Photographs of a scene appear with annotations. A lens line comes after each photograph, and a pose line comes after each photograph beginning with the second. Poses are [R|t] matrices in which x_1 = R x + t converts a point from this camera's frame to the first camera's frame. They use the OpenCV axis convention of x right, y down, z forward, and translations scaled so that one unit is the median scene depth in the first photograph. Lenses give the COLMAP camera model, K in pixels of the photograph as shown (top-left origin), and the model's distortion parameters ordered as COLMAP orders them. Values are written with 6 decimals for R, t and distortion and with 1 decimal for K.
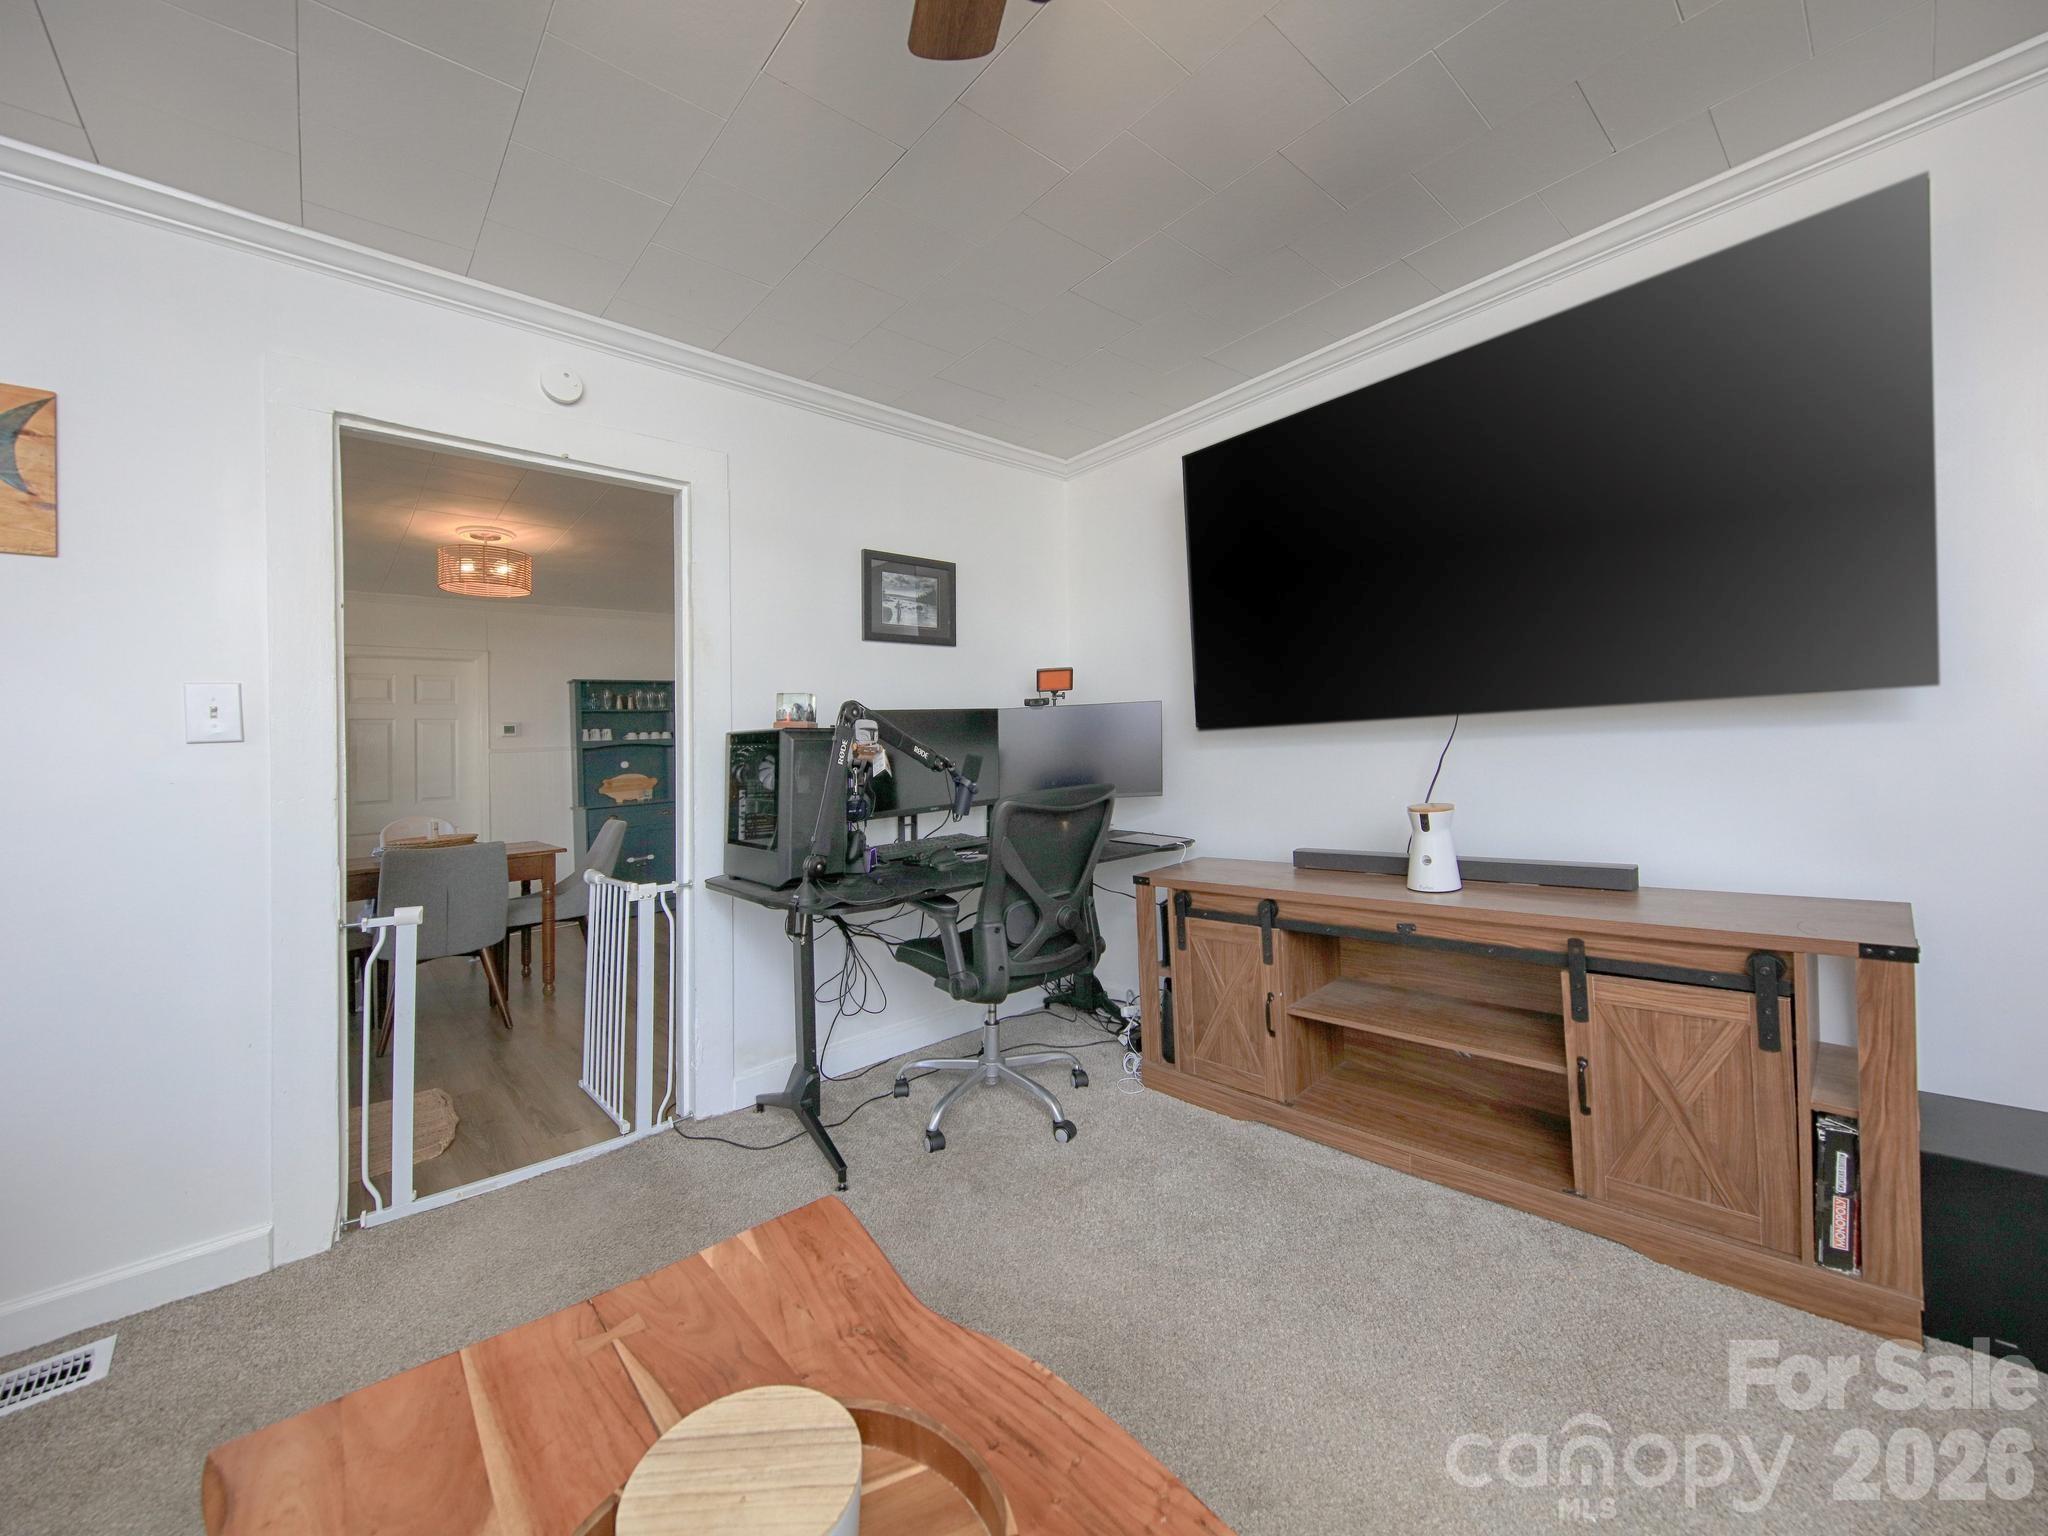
lens RADIAL K [[789.7, 0, 991.9], [0, 789.7, 767.0], [0, 0, 1]] dist [-0.001285, -0.000659]
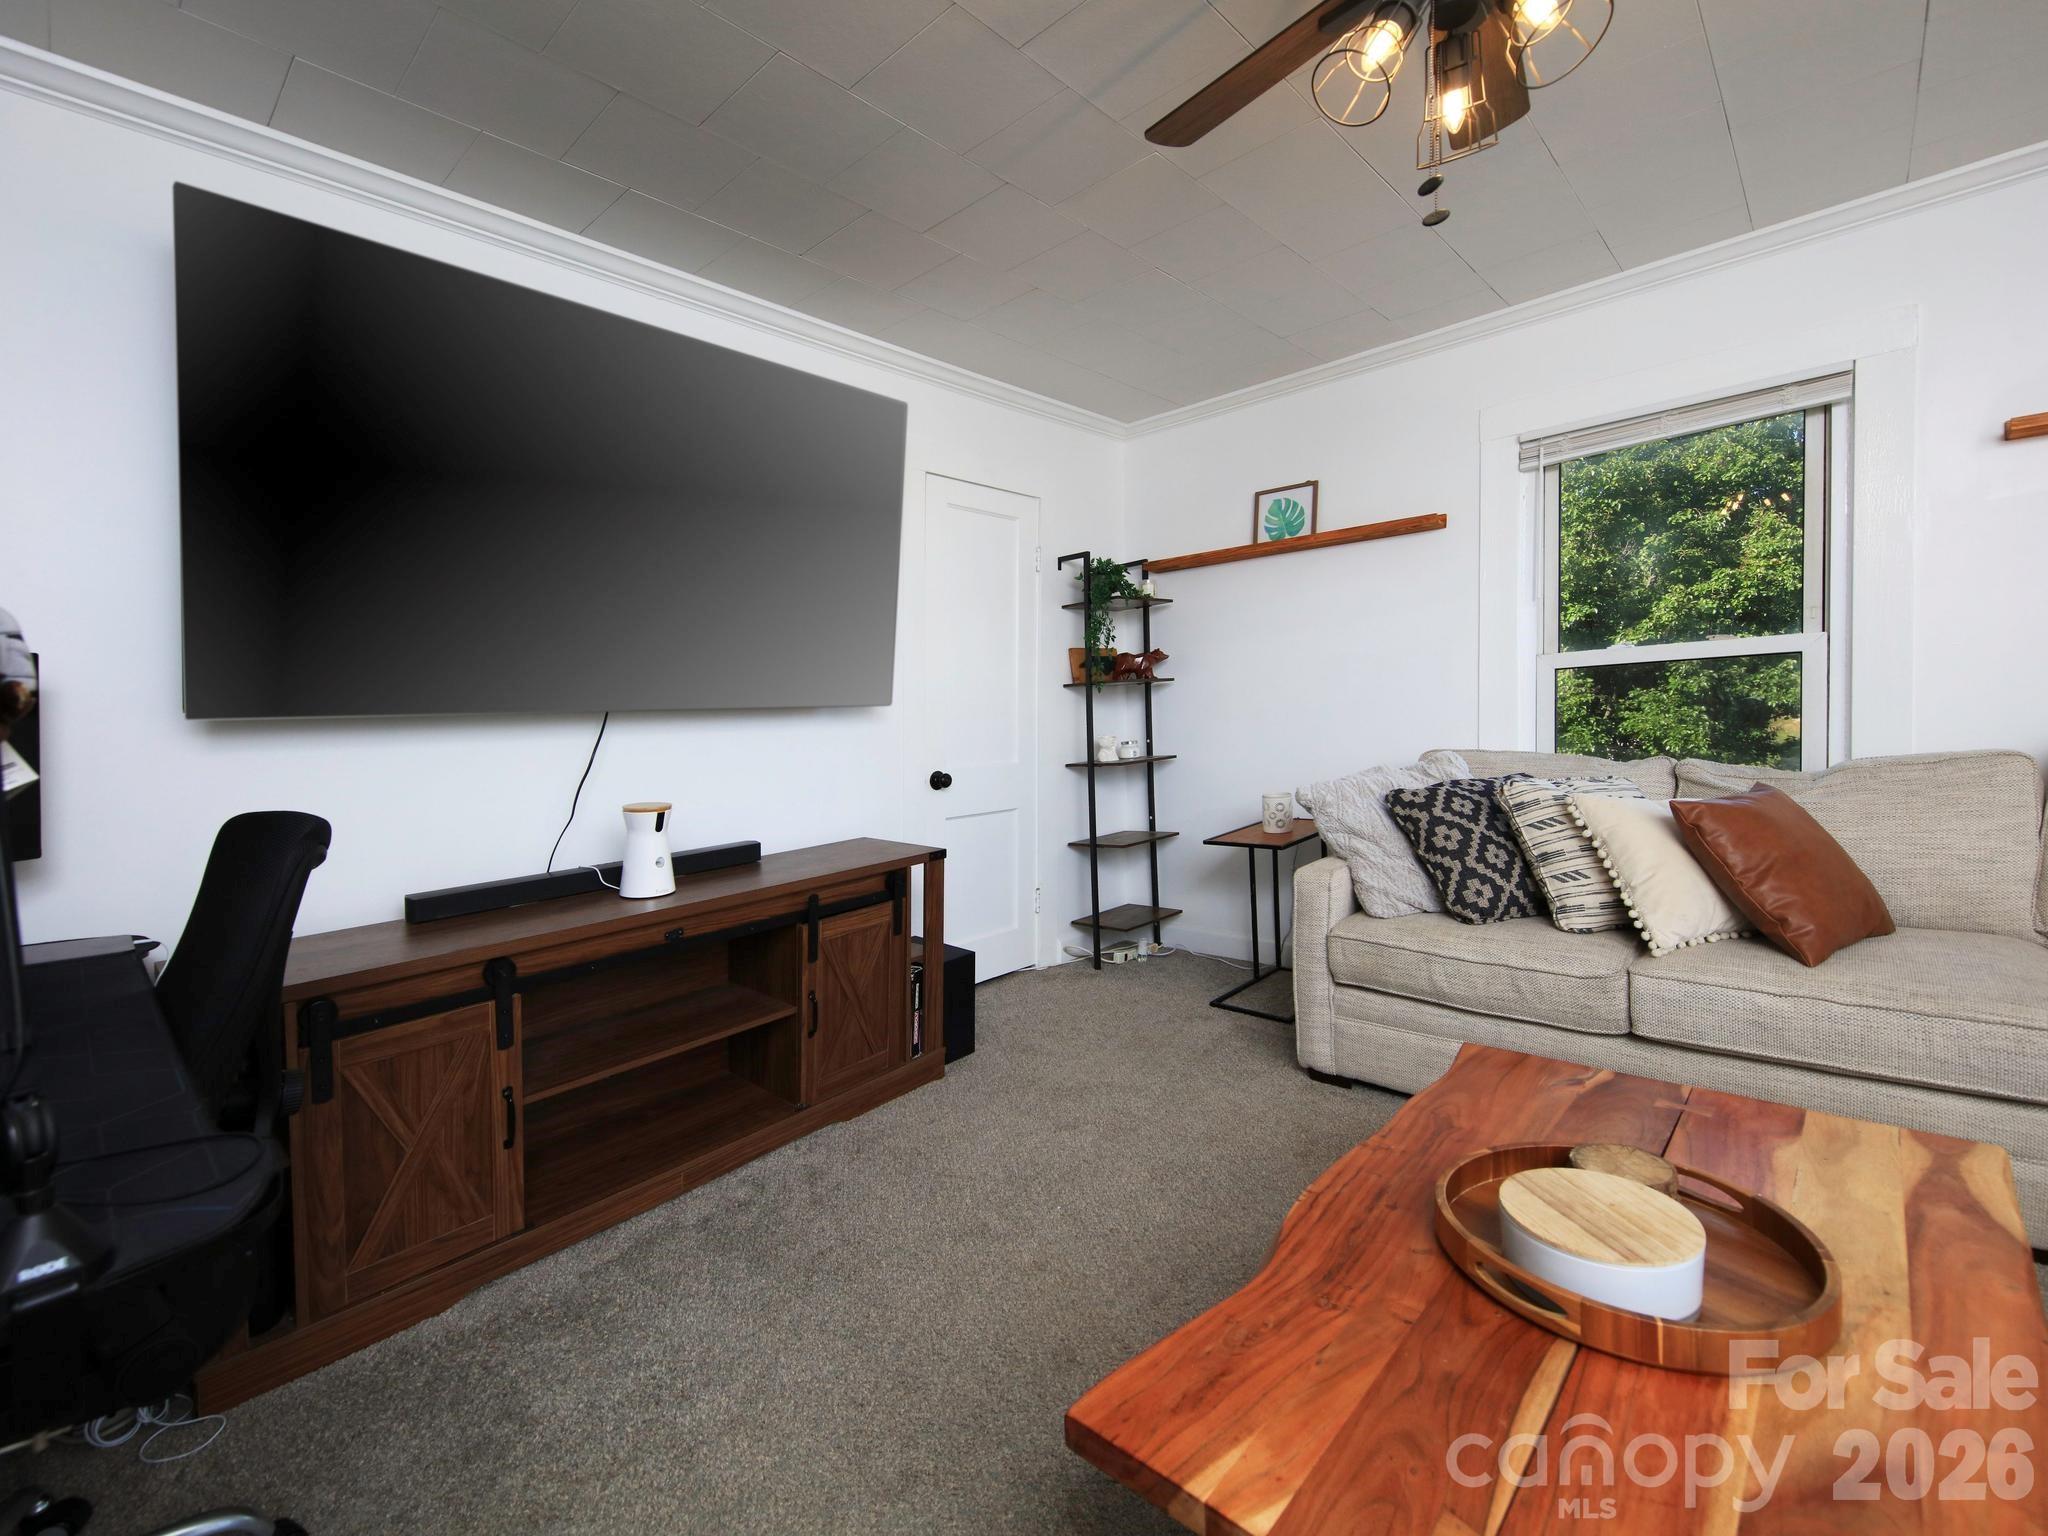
lens RADIAL K [[875.7, 0, 1030.0], [0, 875.7, 816.7], [0, 0, 1]] dist [0.021249, 0.000050]
pose [[-0.109797, -0.063094, 0.991950, -0.584682], [0.067578, 0.995200, 0.070781, 0.021050], [-0.991654, 0.074806, -0.105006, 0.728472]]
